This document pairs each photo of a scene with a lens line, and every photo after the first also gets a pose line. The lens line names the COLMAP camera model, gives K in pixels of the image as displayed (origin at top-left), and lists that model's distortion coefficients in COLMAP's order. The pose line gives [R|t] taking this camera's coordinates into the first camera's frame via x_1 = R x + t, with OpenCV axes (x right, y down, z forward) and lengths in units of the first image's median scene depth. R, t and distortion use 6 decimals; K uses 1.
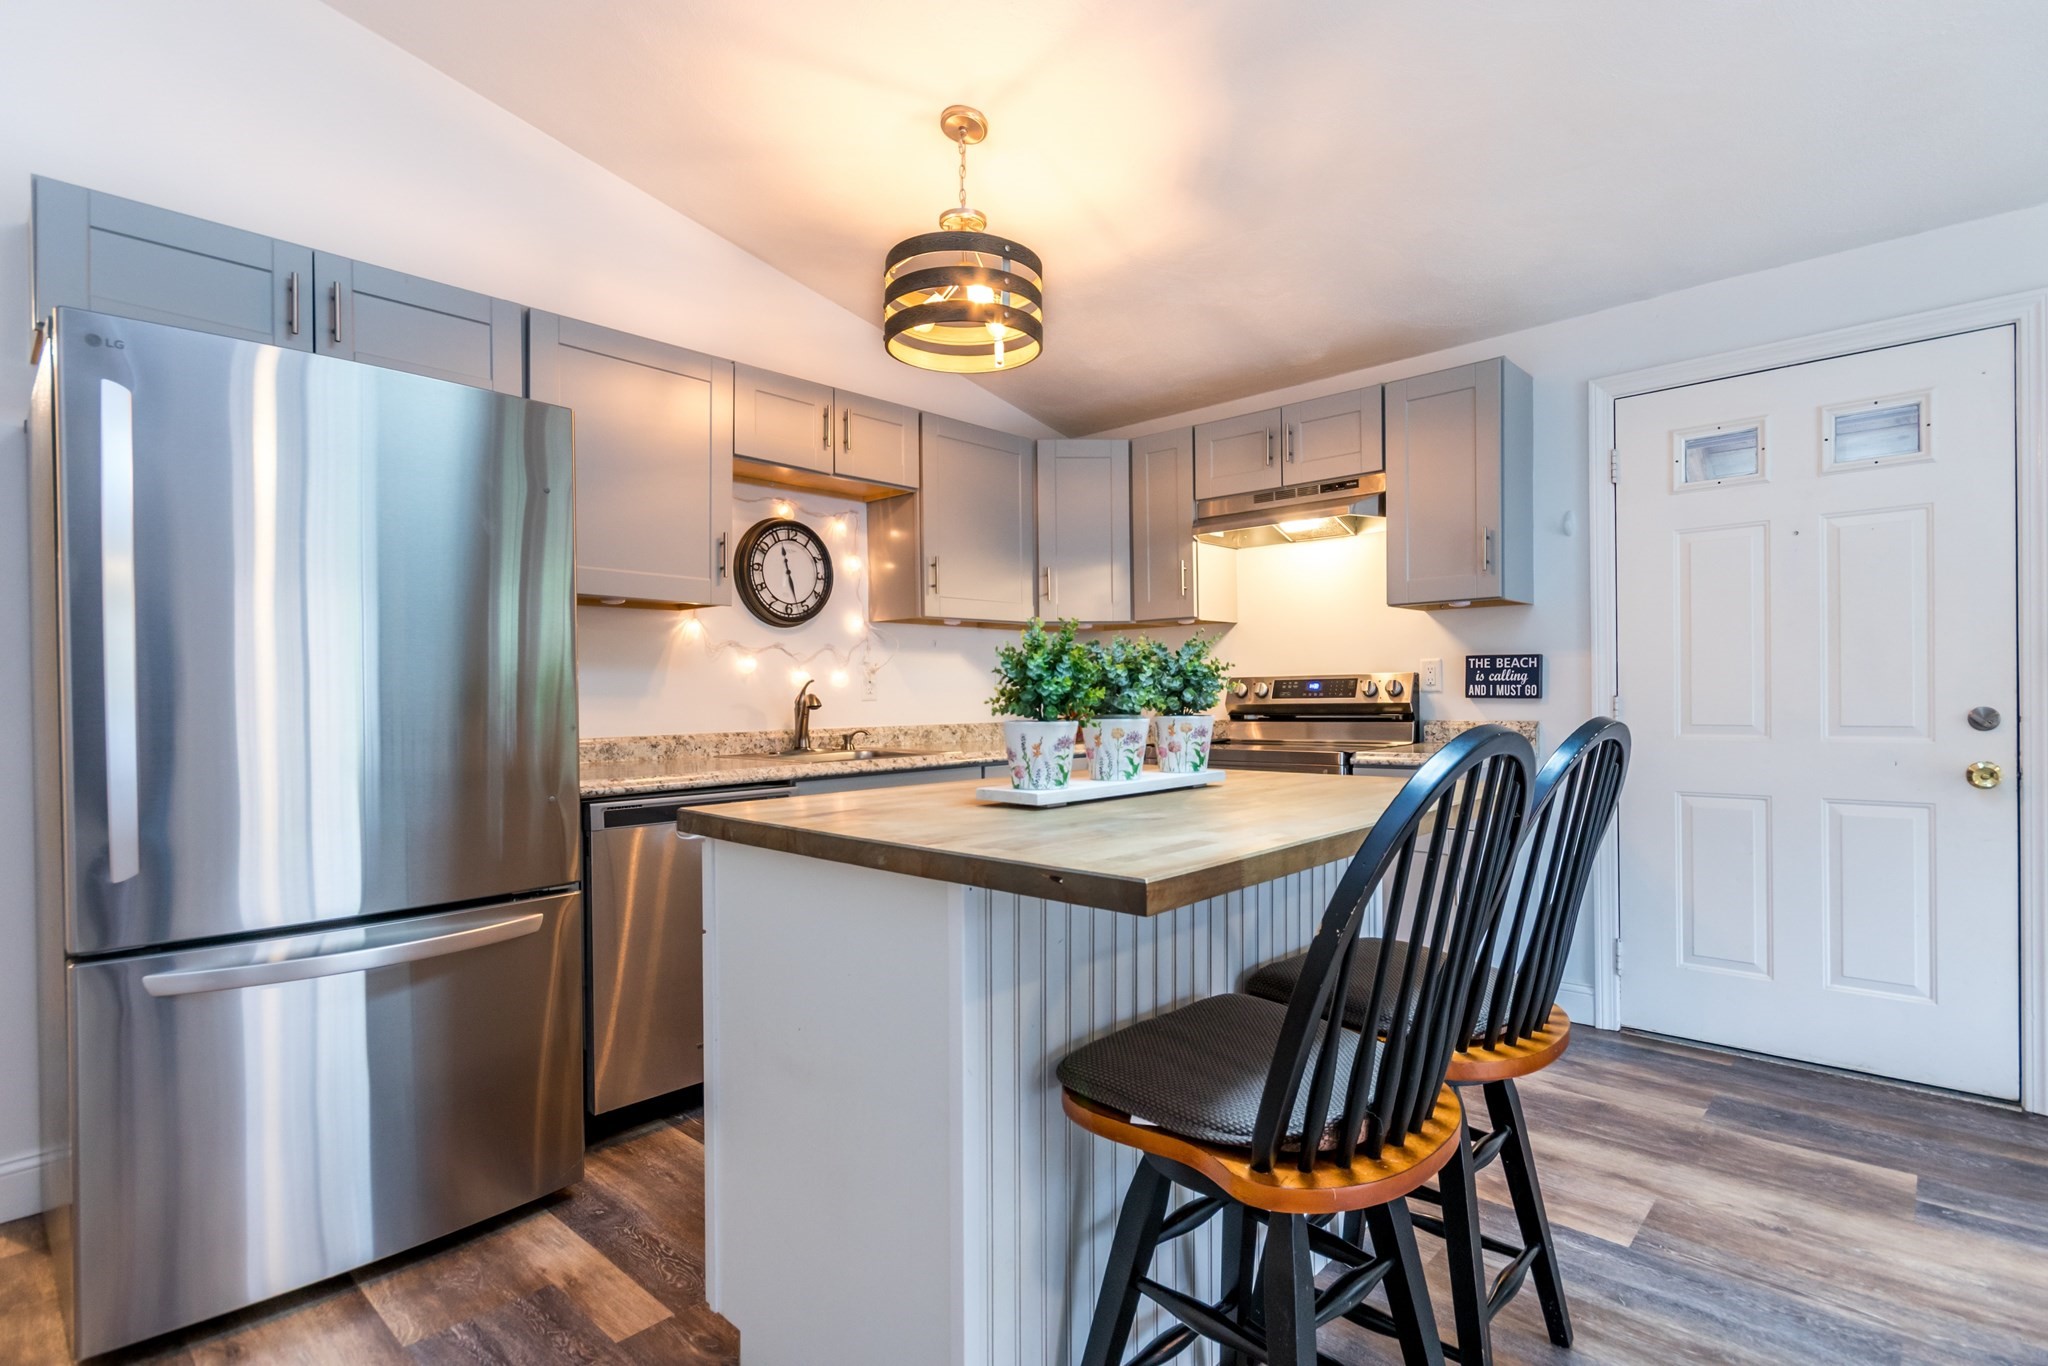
lens RADIAL K [[989.3, 0, 1021.7], [0, 989.3, 701.0], [0, 0, 1]] dist [-0.003064, 0.000016]
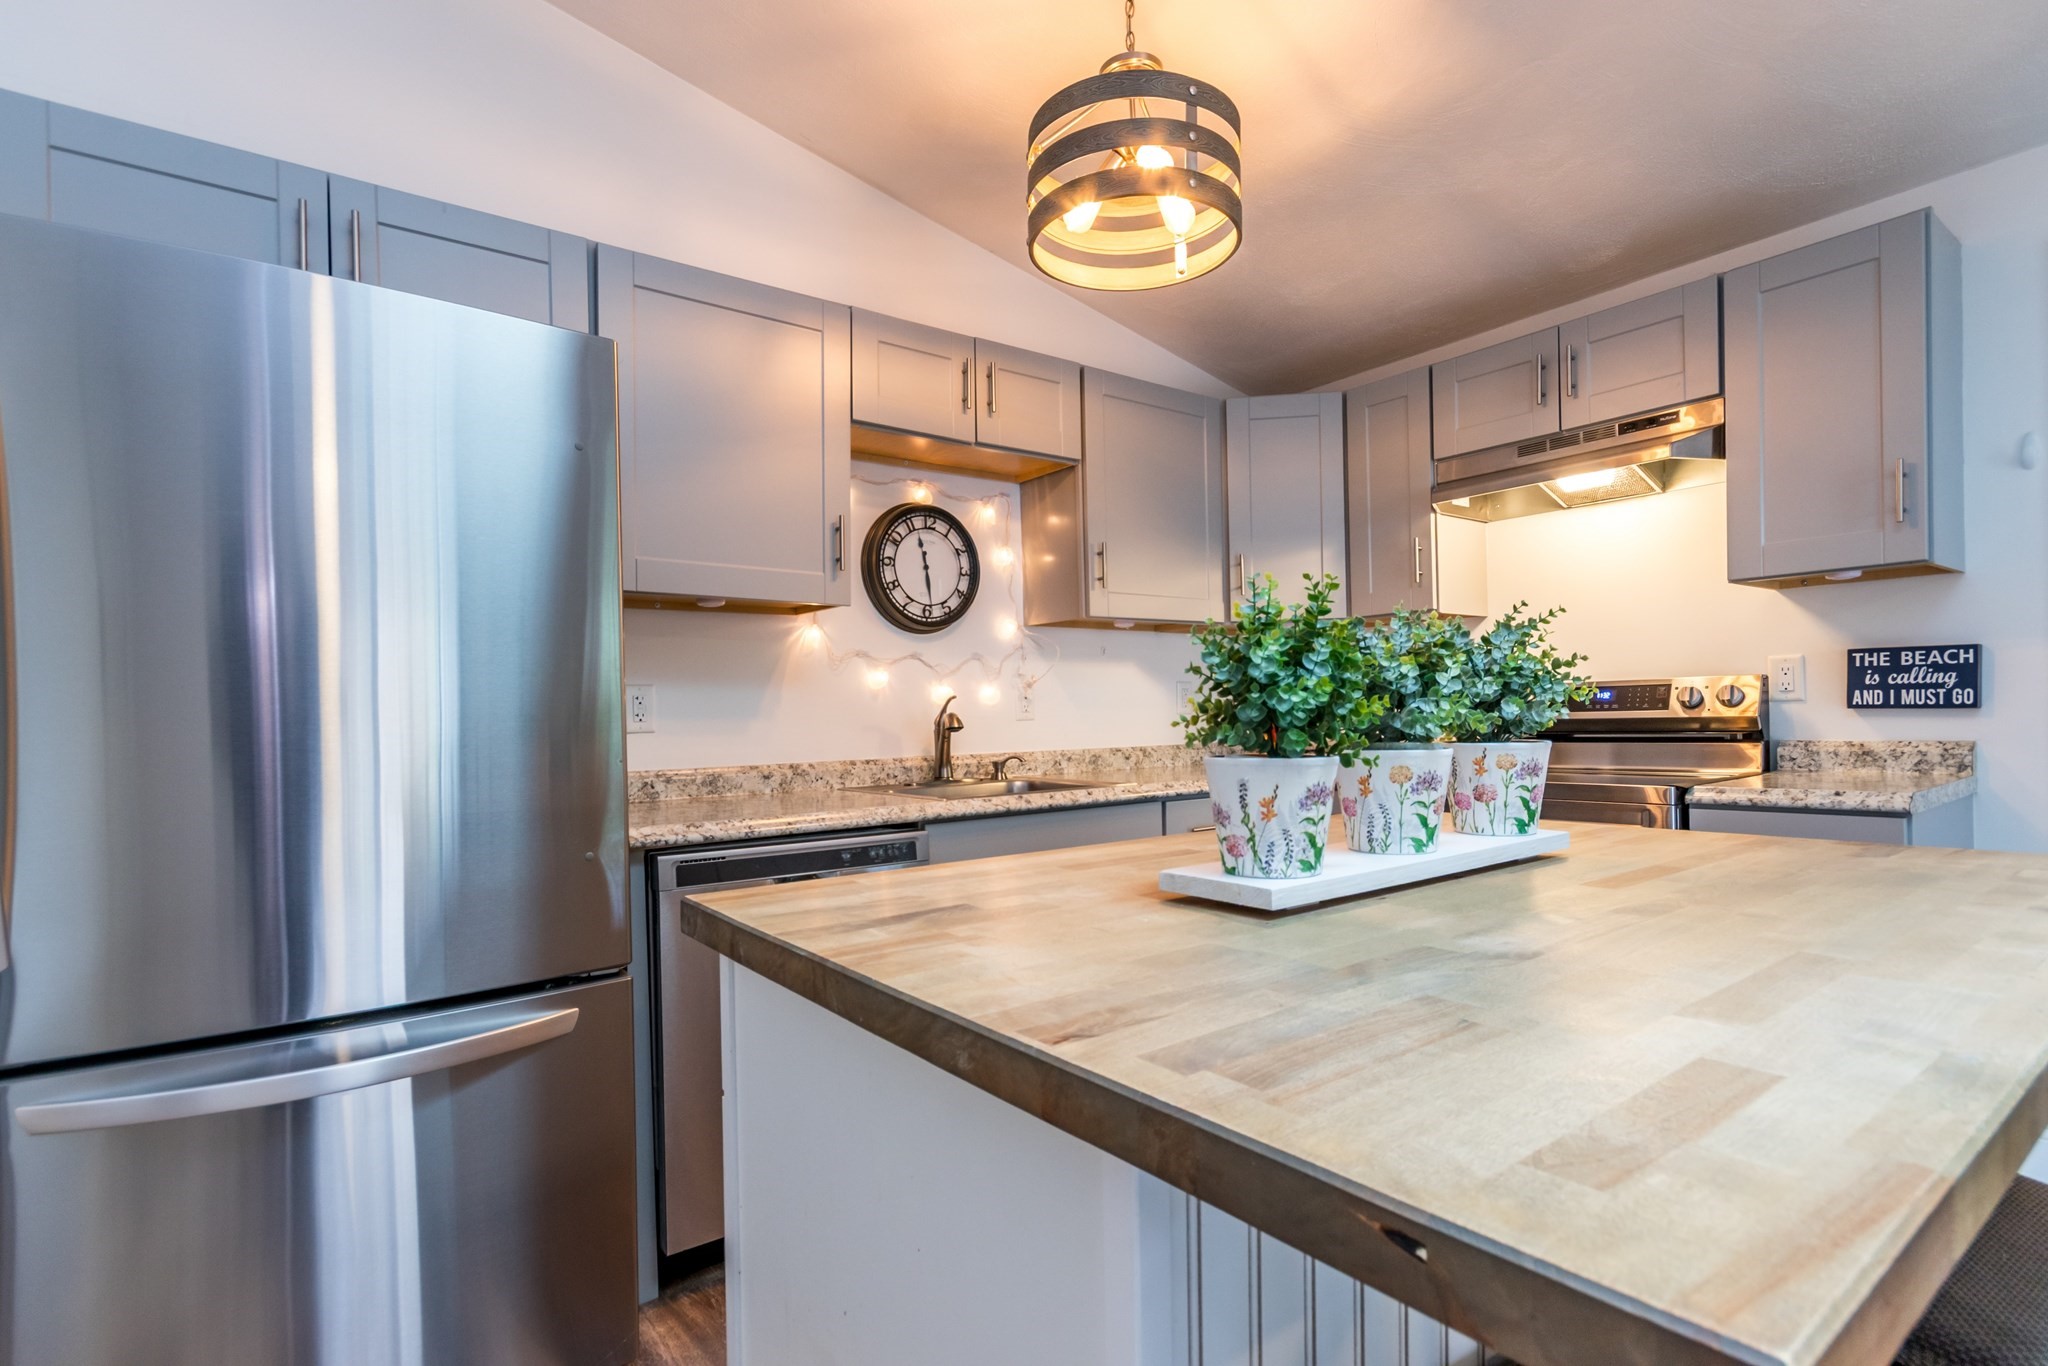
lens RADIAL K [[988.9, 0, 1020.6], [0, 988.9, 718.7], [0, 0, 1]] dist [-0.001515, 0.000200]
pose [[0.984083, -0.009537, -0.177453, -0.011051], [0.009559, 0.999954, -0.000736, -0.001139], [0.177452, -0.000972, 0.984129, 0.205275]]
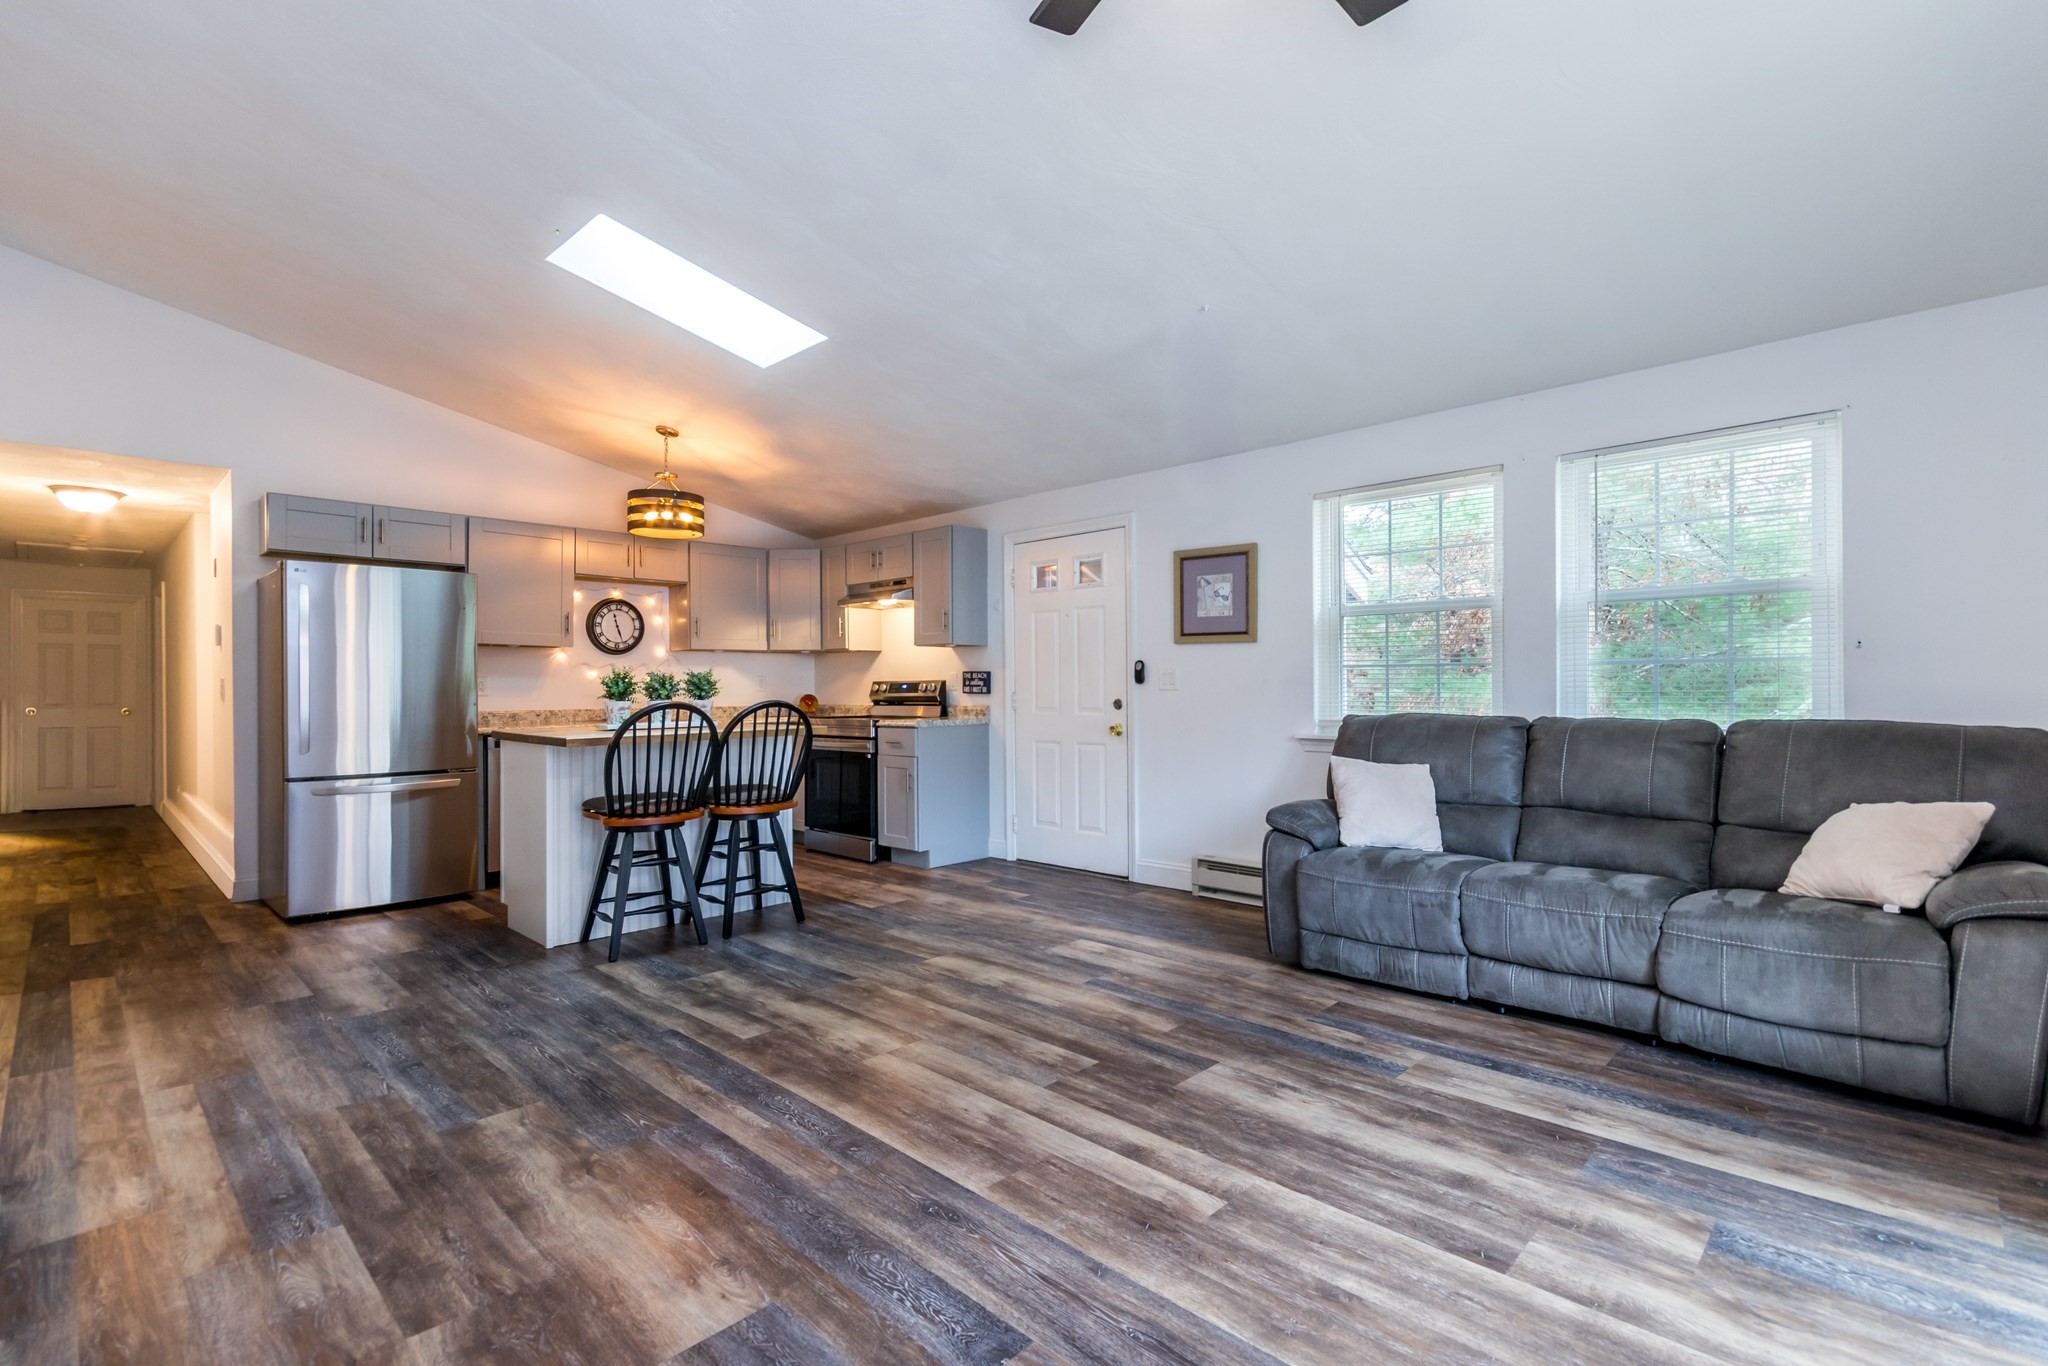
lens RADIAL K [[941.1, 0, 1030.2], [0, 941.1, 687.5], [0, 0, 1]] dist [-0.001716, 0.000390]
pose [[0.999786, 0.004831, -0.020092, 0.647846], [-0.004942, 0.999973, -0.005482, -0.005290], [0.020065, 0.005580, 0.999783, -0.873303]]
